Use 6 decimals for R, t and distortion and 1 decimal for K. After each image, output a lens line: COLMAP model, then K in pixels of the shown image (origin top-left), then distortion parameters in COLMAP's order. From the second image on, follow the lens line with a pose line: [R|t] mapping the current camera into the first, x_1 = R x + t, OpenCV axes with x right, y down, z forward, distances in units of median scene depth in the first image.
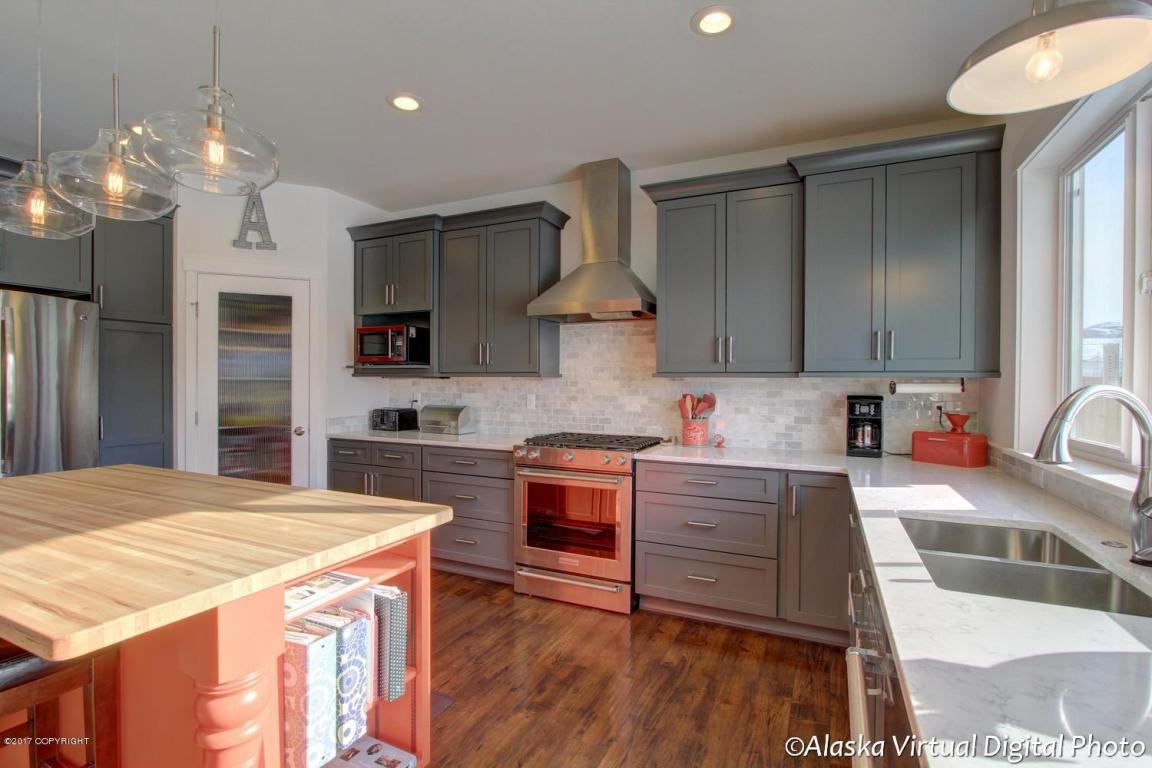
lens RADIAL K [[536.8, 0, 580.9], [0, 536.8, 386.8], [0, 0, 1]] dist [-0.017625, 0.003120]
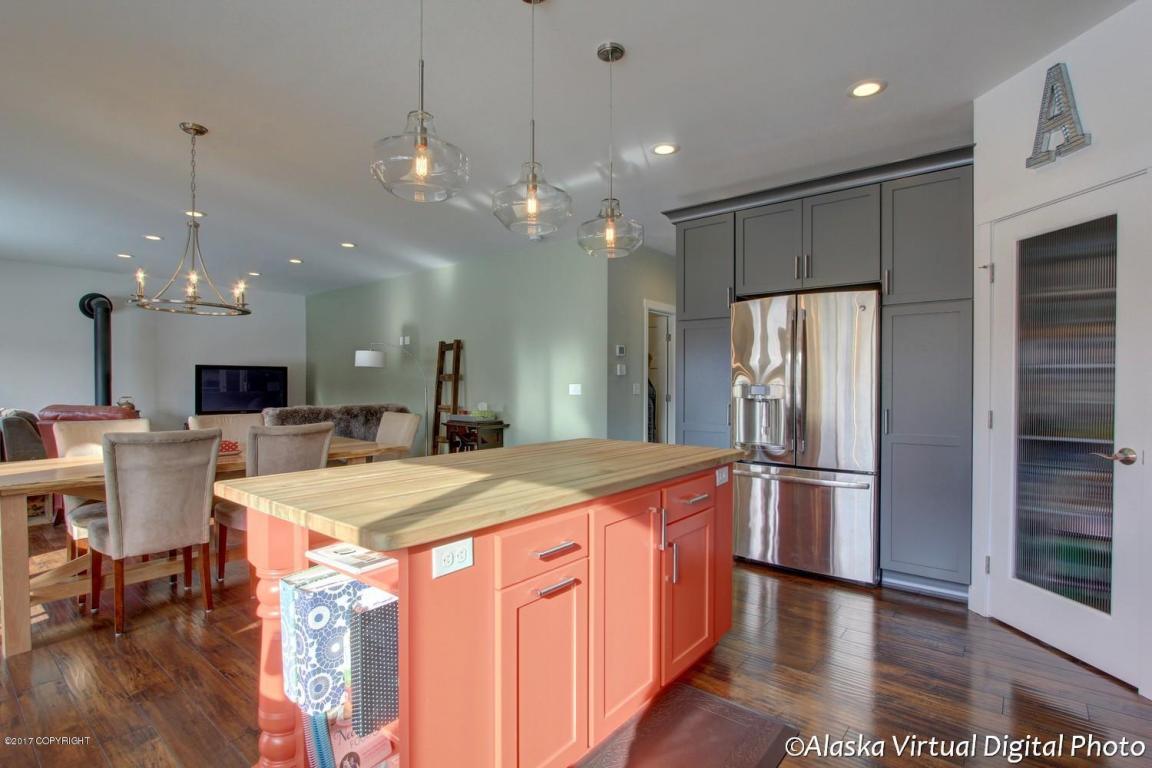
lens RADIAL K [[536.8, 0, 571.9], [0, 536.8, 389.8], [0, 0, 1]] dist [-0.017625, 0.003120]
pose [[-0.265606, 0.013043, -0.963994, 0.145987], [-0.013241, 0.999765, 0.017175, 0.012438], [0.963991, 0.017326, -0.265370, 0.623374]]
